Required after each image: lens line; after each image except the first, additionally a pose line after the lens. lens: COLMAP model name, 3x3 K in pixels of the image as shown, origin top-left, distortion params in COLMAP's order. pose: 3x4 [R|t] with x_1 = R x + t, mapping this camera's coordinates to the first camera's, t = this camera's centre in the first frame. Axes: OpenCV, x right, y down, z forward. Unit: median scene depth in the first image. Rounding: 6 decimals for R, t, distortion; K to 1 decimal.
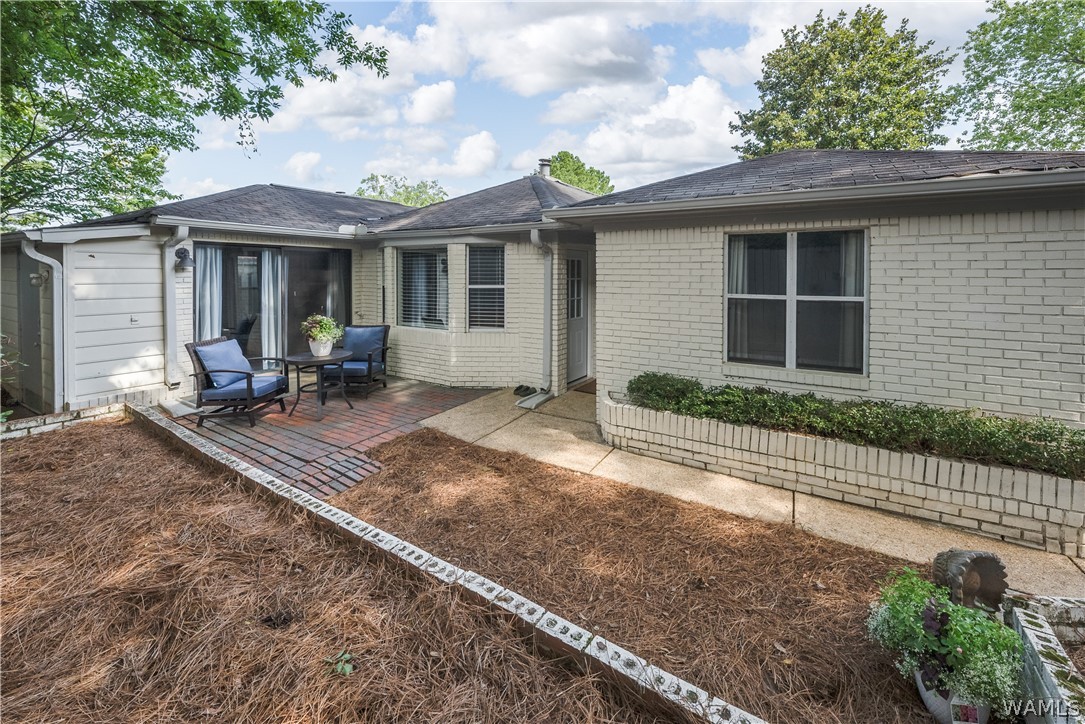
lens RADIAL K [[448.7, 0, 557.4], [0, 448.7, 256.8], [0, 0, 1]] dist [-0.000332, 0.000342]
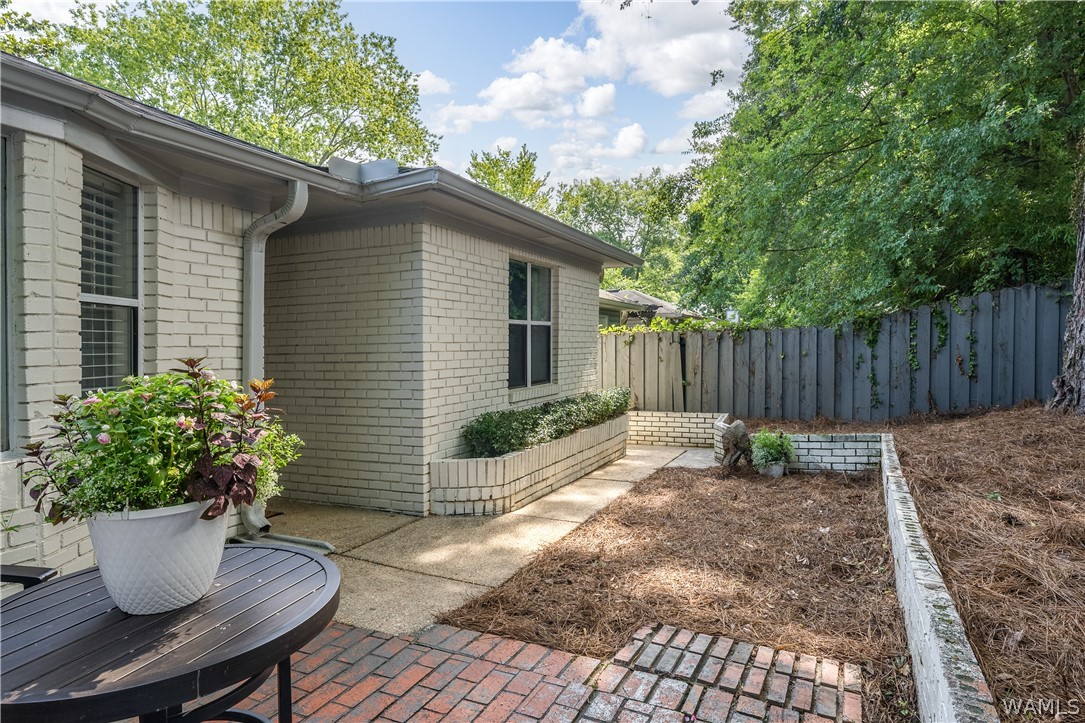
lens RADIAL K [[614.3, 0, 542.5], [0, 614.3, 361.5], [0, 0, 1]] dist [0.024886, 0.000185]
pose [[-0.081832, -0.027490, 0.996267, -0.881923], [-0.017835, 0.999500, 0.026114, 0.128319], [-0.996487, -0.015631, -0.082282, 0.958923]]
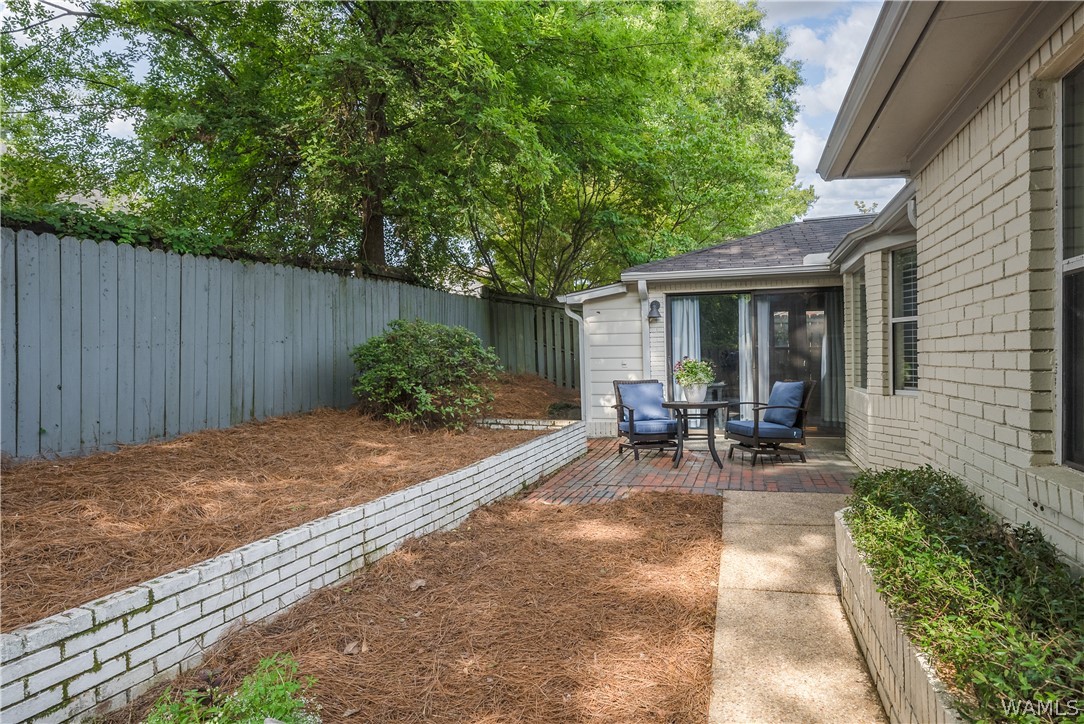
lens RADIAL K [[613.7, 0, 542.0], [0, 613.7, 362.0], [0, 0, 1]] dist [0.024886, 0.000185]
pose [[0.208962, -0.002049, -0.977922, 0.693679], [0.046454, 0.998890, 0.007833, 0.126025], [0.976820, -0.047065, 0.208825, 0.482618]]
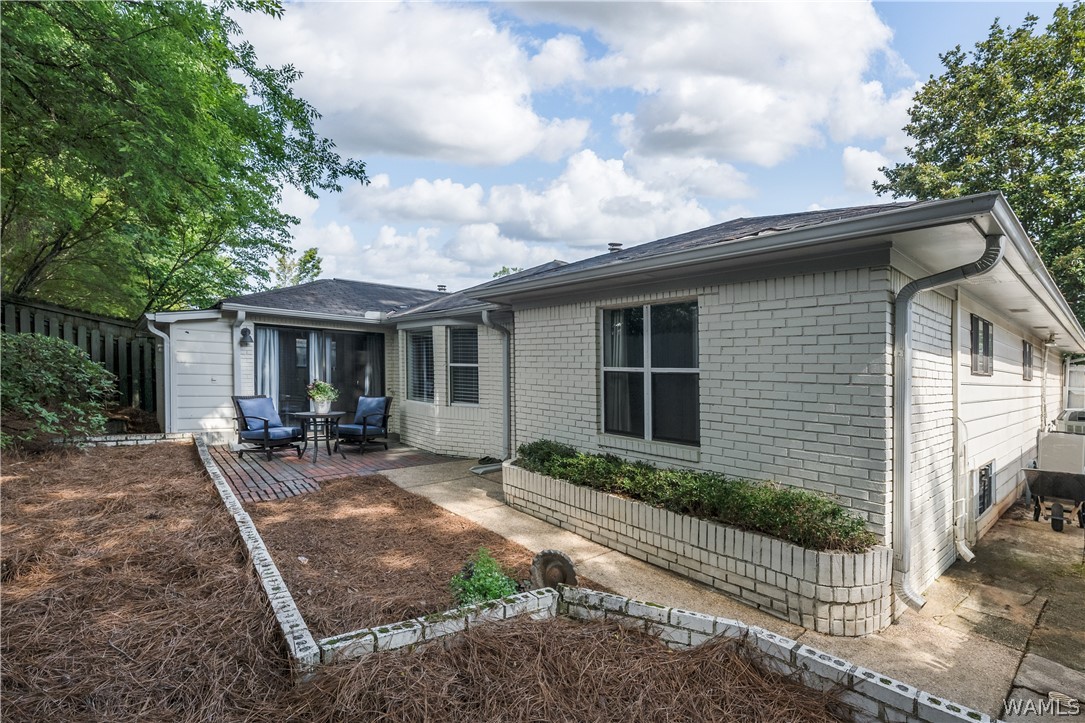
lens RADIAL K [[501.7, 0, 542.5], [0, 501.7, 361.5], [0, 0, 1]] dist [-0.001244, -0.000158]
pose [[0.942066, 0.021196, -0.334756, 0.585432], [-0.019104, 0.999772, 0.009541, 0.057138], [0.334882, -0.002593, 0.942256, -0.125803]]
